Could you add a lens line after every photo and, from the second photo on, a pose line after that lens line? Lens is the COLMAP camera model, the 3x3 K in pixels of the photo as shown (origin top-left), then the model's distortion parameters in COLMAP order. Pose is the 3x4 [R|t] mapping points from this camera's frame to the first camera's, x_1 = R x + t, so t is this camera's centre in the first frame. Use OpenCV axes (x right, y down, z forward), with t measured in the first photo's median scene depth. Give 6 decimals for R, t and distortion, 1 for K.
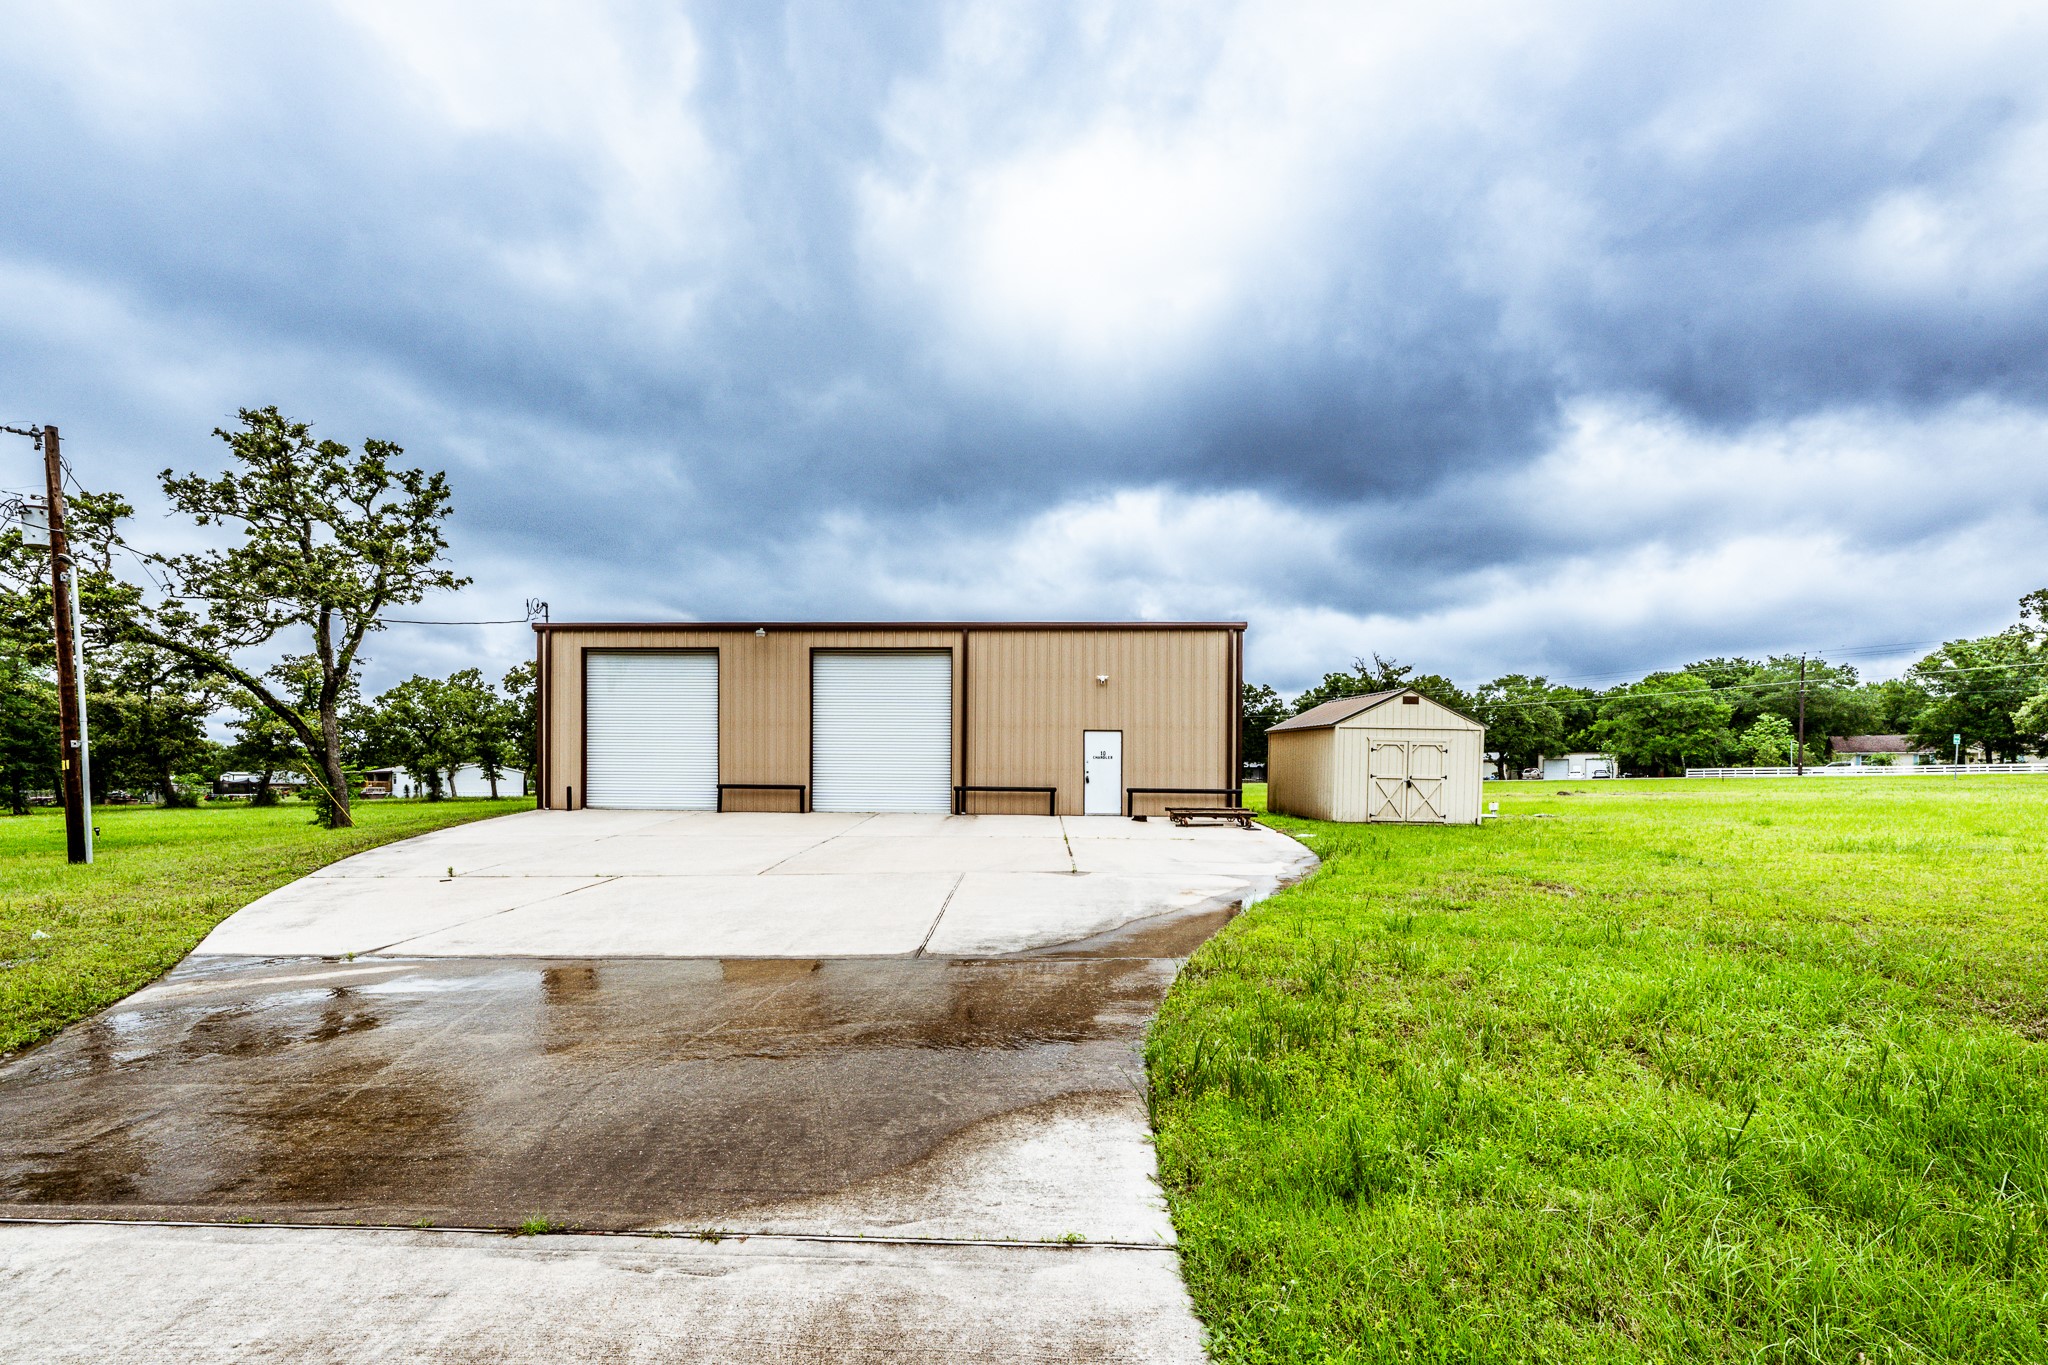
lens RADIAL K [[835.1, 0, 982.3], [0, 835.1, 779.9], [0, 0, 1]] dist [0.000680, -0.000006]
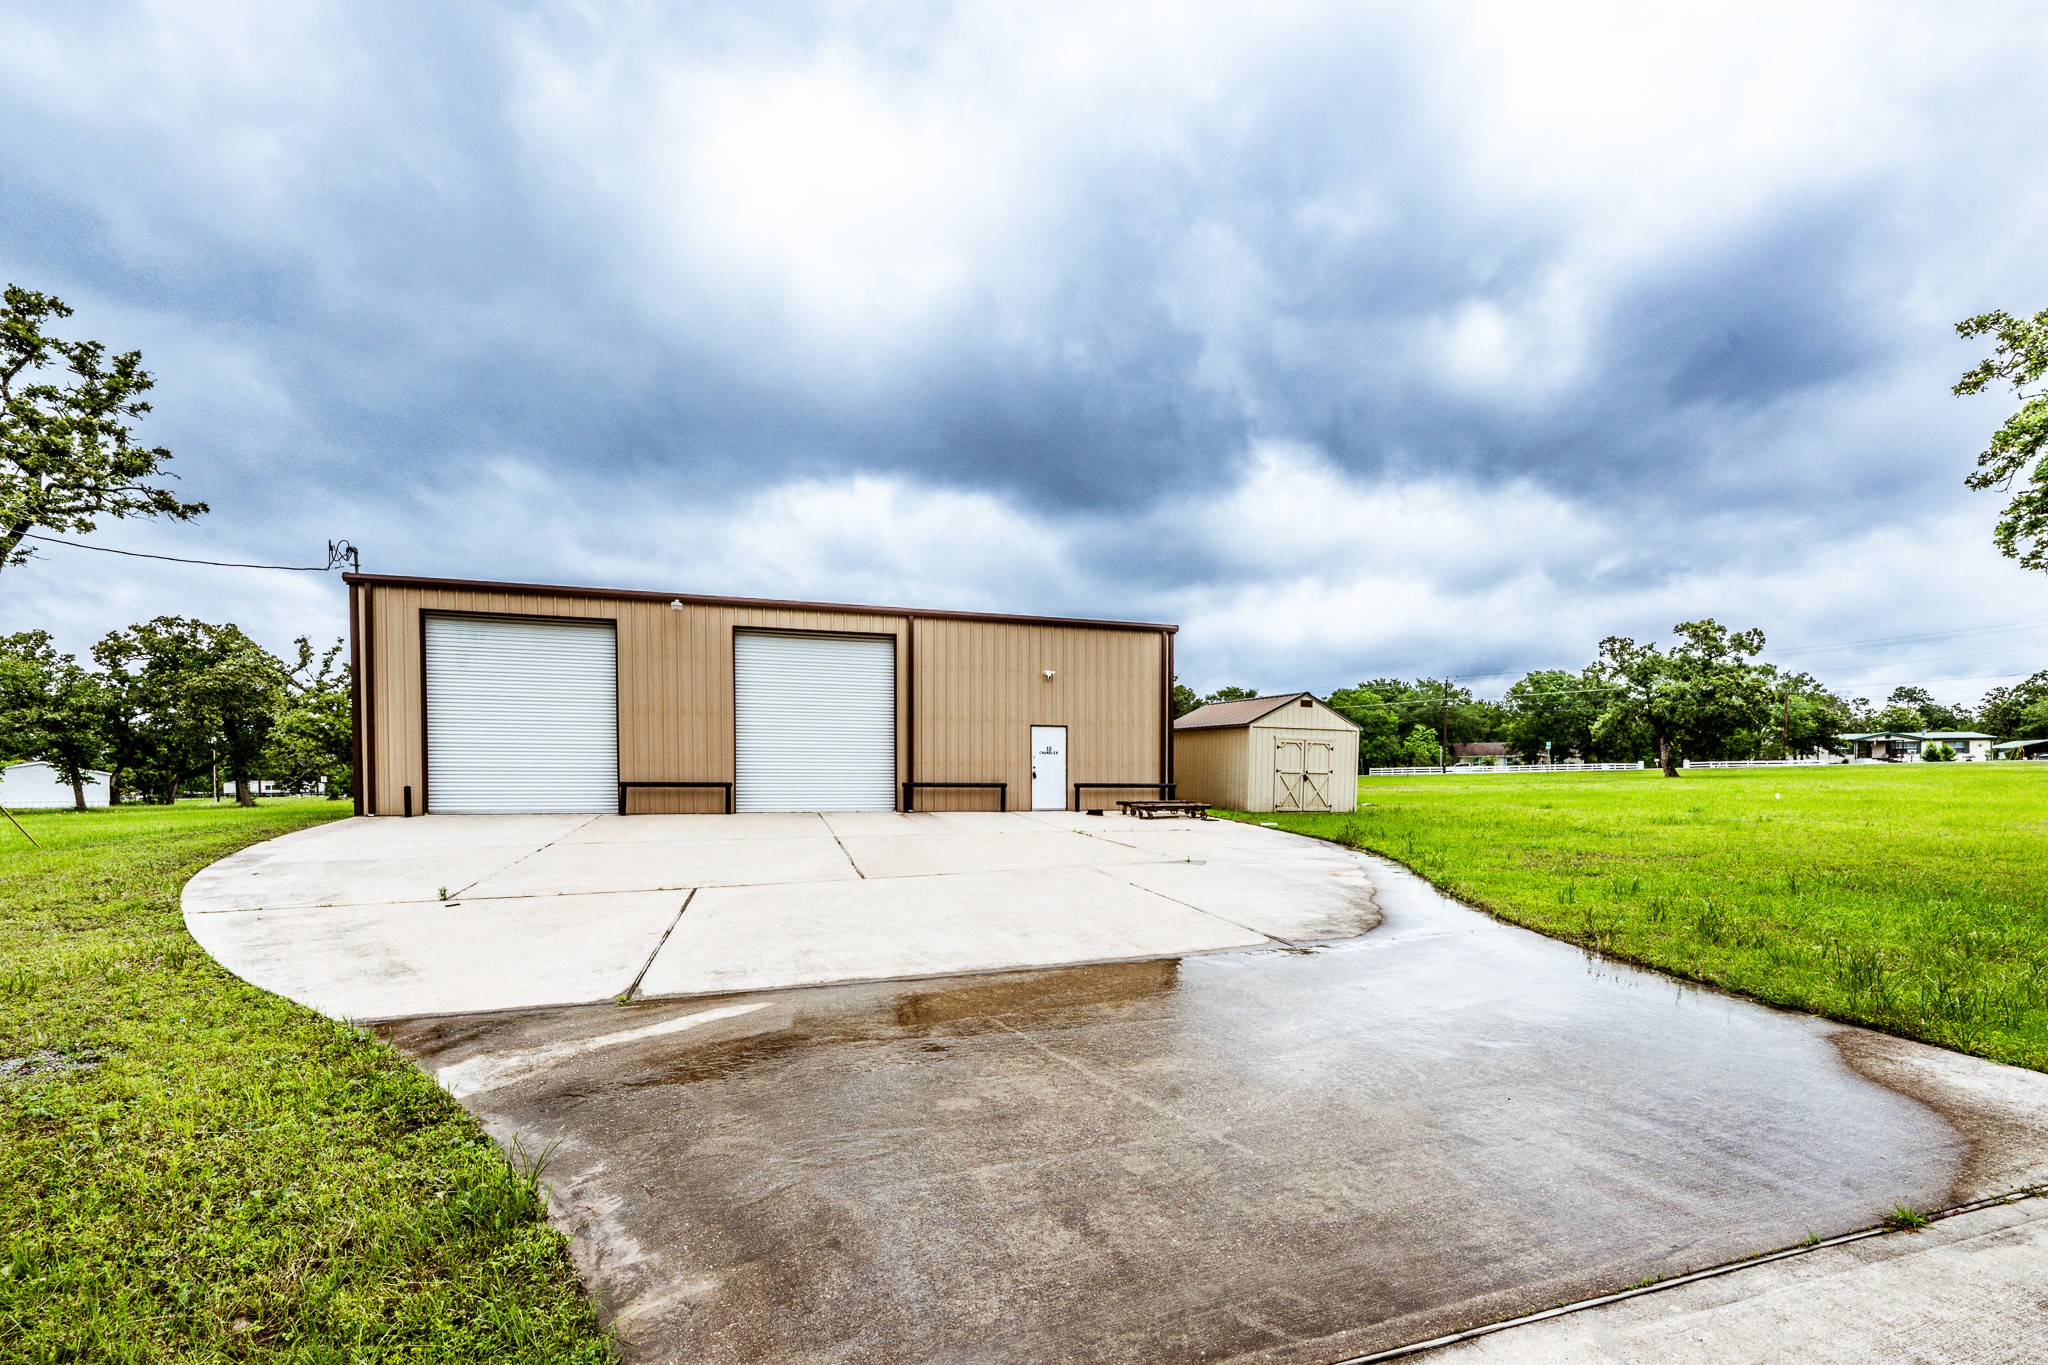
lens RADIAL K [[842.8, 0, 1020.8], [0, 842.8, 792.6], [0, 0, 1]] dist [0.001950, -0.000197]
pose [[0.938596, -0.010463, 0.344859, -0.226903], [0.005954, 0.999882, 0.014131, 0.006186], [-0.344967, -0.011210, 0.938548, 0.060830]]
